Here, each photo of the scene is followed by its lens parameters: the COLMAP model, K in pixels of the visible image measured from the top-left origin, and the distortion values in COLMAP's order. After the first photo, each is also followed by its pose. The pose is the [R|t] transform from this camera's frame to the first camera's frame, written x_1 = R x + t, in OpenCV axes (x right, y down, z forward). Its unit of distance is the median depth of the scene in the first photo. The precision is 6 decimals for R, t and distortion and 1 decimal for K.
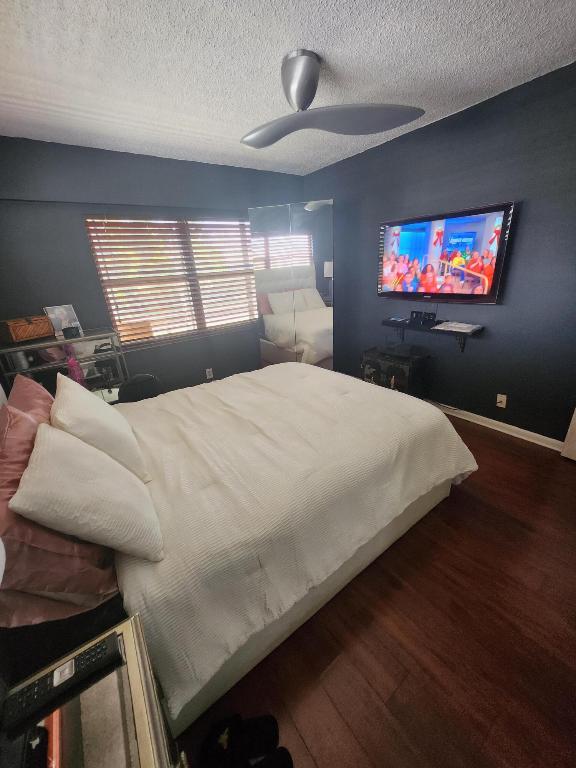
lens RADIAL K [[304.7, 0, 295.7], [0, 304.7, 386.2], [0, 0, 1]] dist [0.001455, 0.001547]
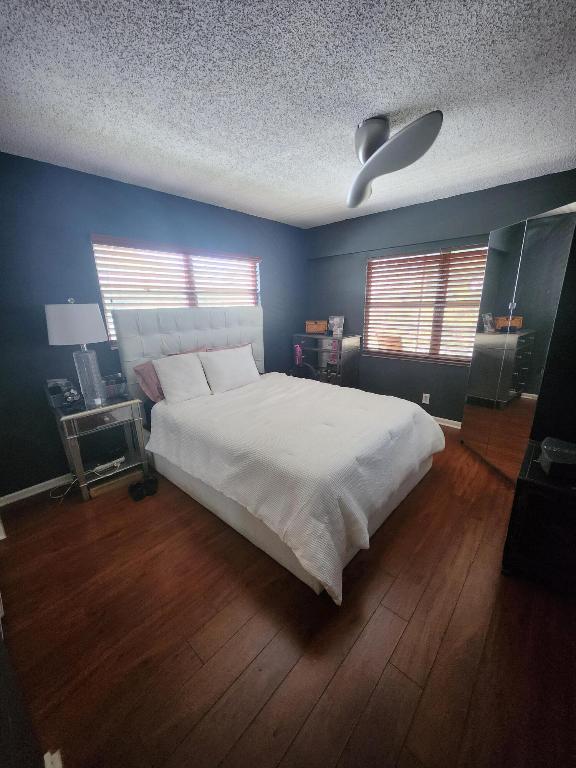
lens RADIAL K [[304.7, 0, 283.5], [0, 304.7, 384.5], [0, 0, 1]] dist [0.001455, 0.001547]
pose [[0.175068, 0.312745, -0.933564, 0.680968], [-0.353144, 0.905060, 0.236972, -0.189194], [0.919043, 0.288196, 0.268891, 0.352403]]
